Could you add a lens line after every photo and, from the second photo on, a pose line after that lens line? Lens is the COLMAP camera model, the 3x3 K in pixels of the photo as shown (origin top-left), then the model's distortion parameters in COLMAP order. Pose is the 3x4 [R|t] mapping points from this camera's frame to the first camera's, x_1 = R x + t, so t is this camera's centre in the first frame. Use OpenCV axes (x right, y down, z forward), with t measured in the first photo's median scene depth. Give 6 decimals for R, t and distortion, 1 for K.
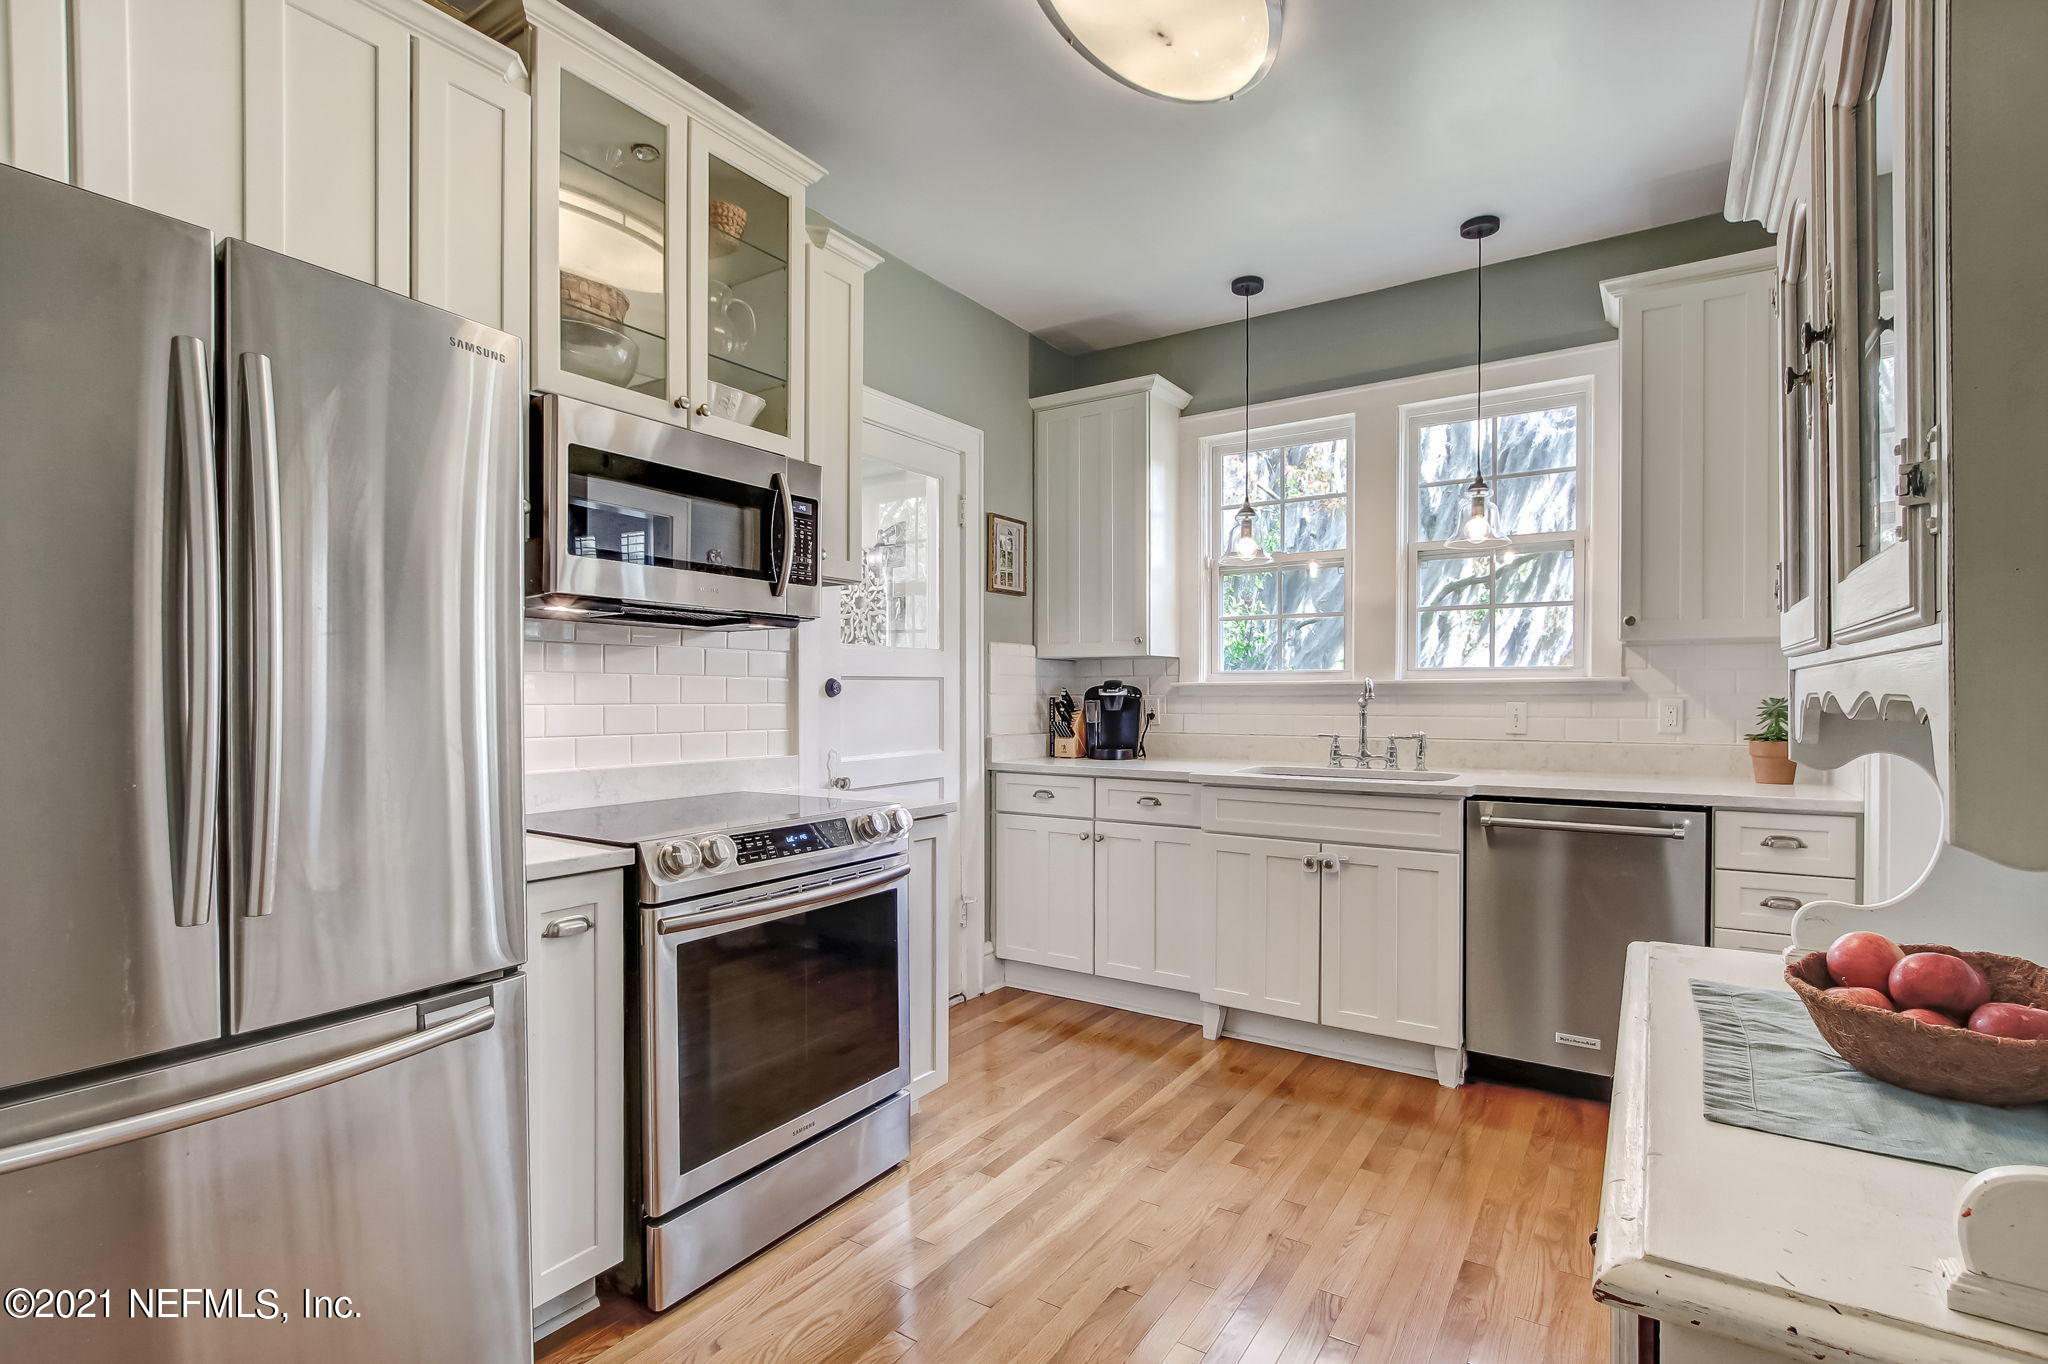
lens RADIAL K [[951.9, 0, 1017.4], [0, 951.9, 714.3], [0, 0, 1]] dist [-0.010852, 0.000859]
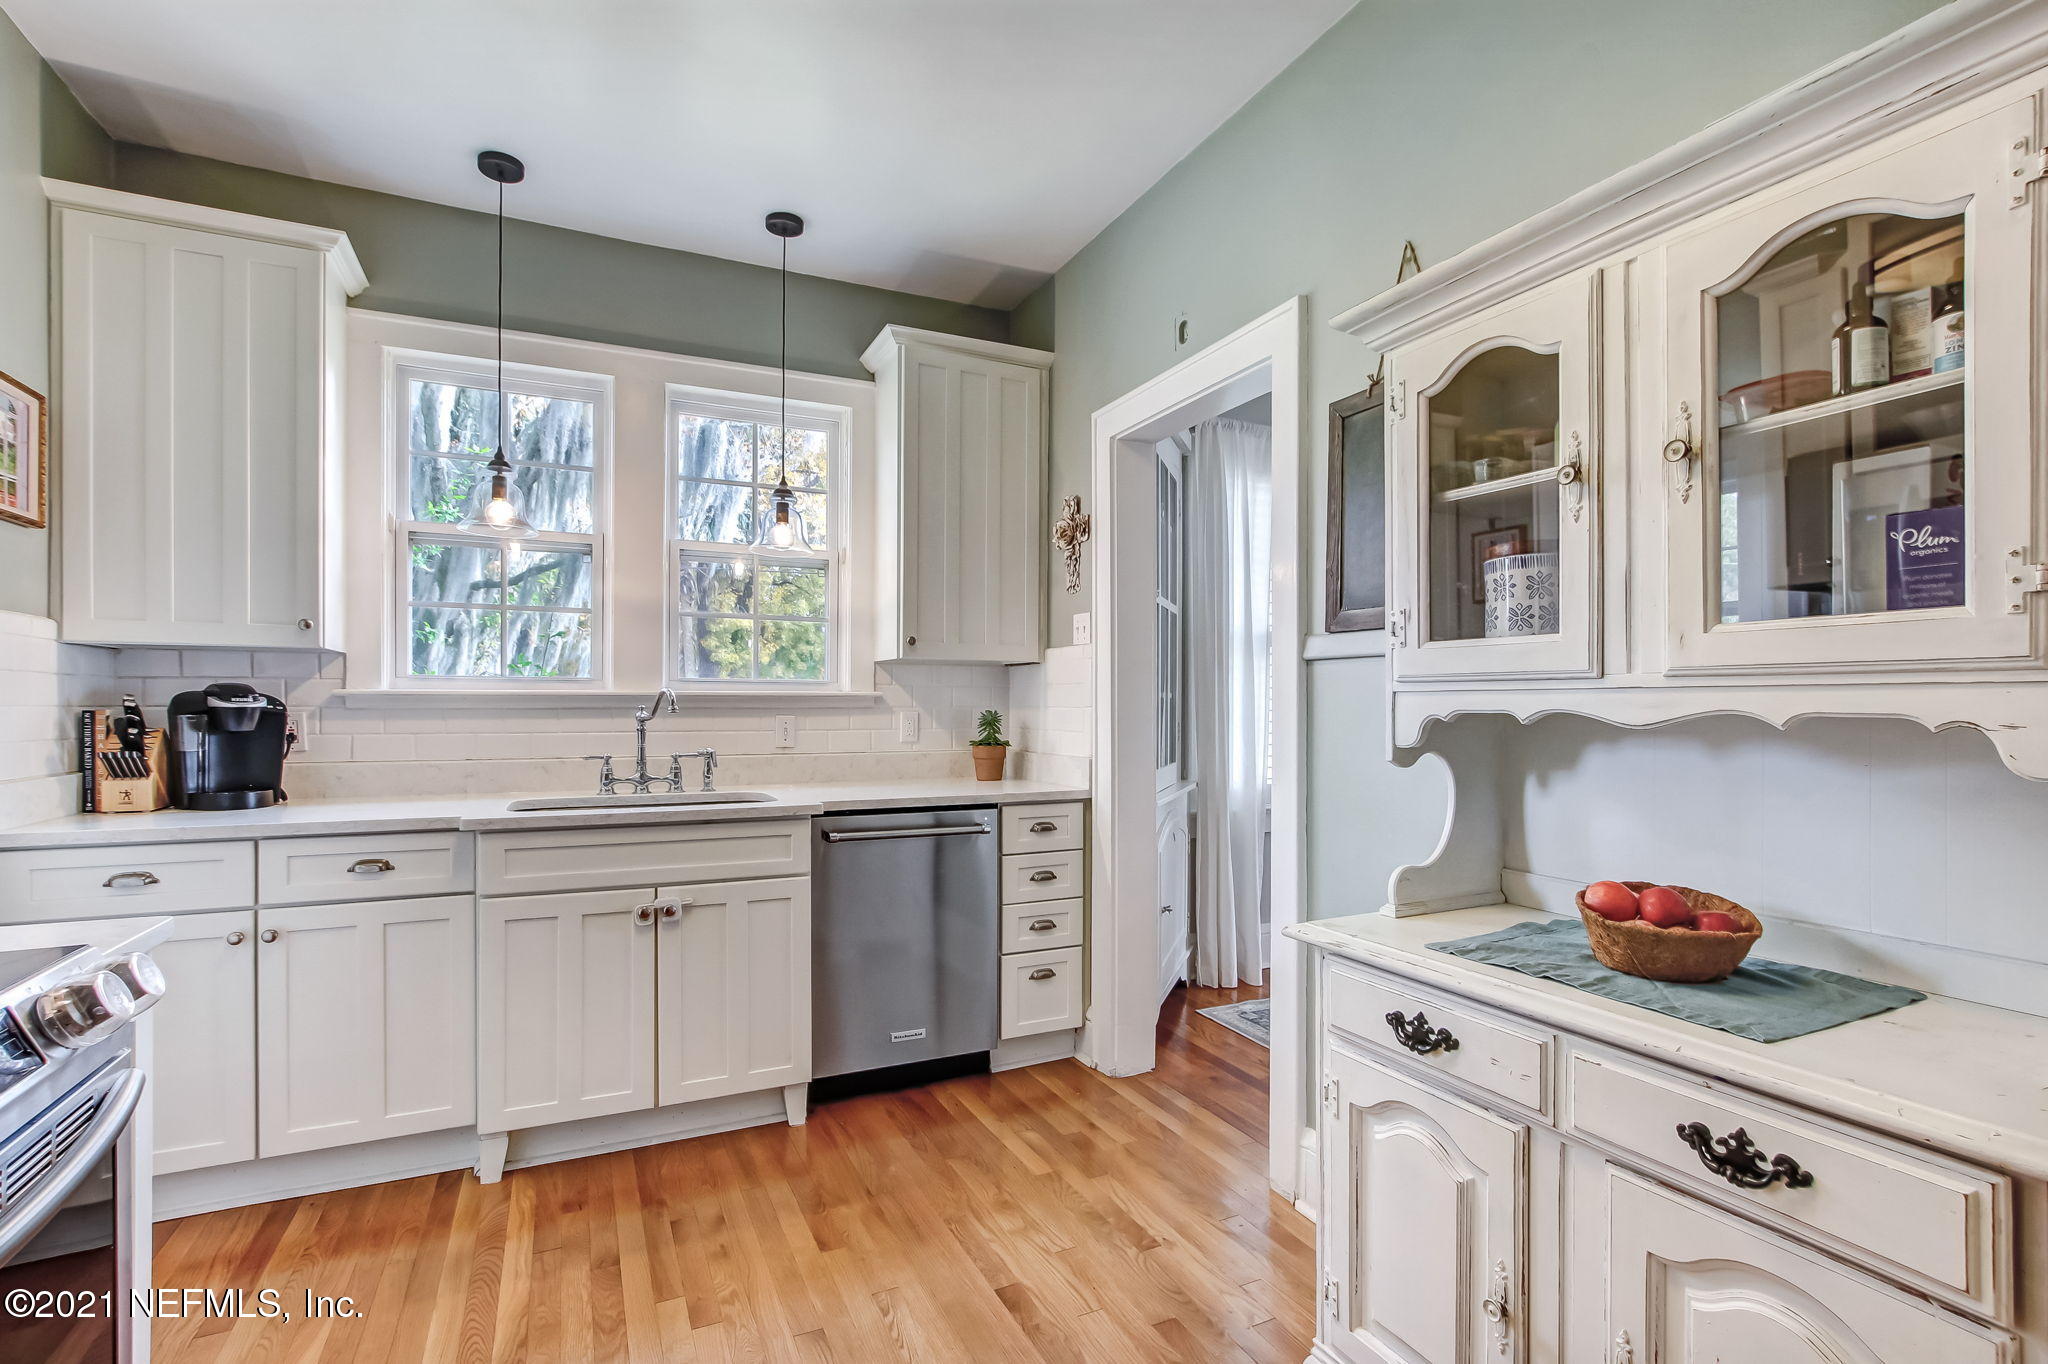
lens RADIAL K [[951.9, 0, 1017.4], [0, 951.9, 714.3], [0, 0, 1]] dist [-0.010852, 0.000859]
pose [[0.514856, -0.004139, 0.857267, -0.209017], [0.014490, 0.999888, -0.003875, -0.006549], [-0.857154, 0.014417, 0.514858, 0.282710]]
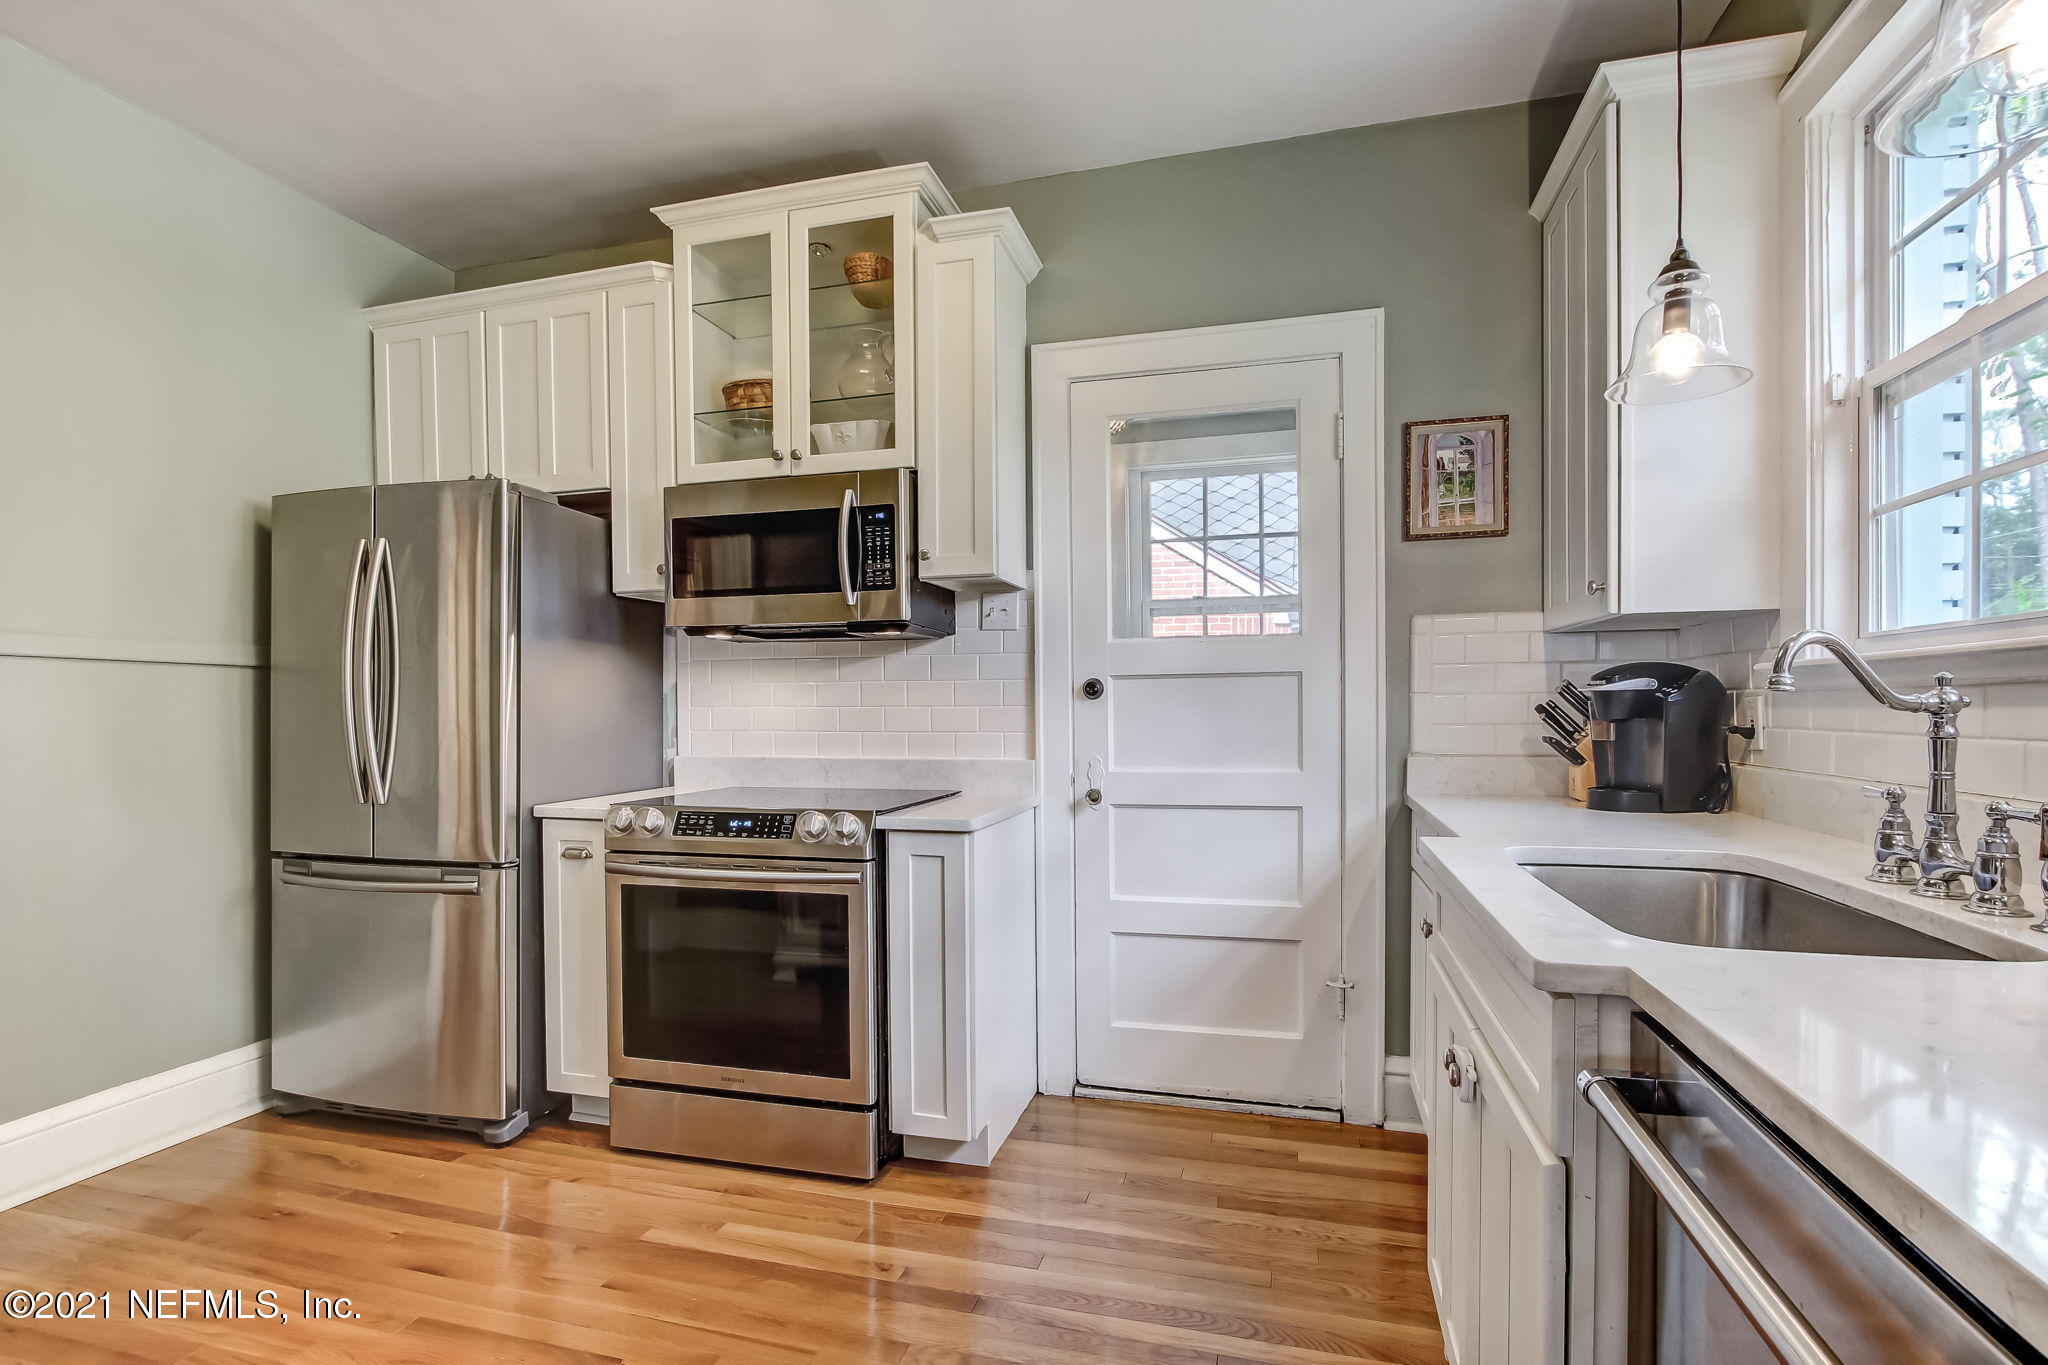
lens RADIAL K [[949.6, 0, 1027.2], [0, 949.6, 735.5], [0, 0, 1]] dist [-0.027686, 0.013719]
pose [[0.322398, 0.025679, -0.946256, 0.608219], [-0.013860, 0.999653, 0.022406, -0.002895], [0.946503, 0.005891, 0.322642, 0.621576]]
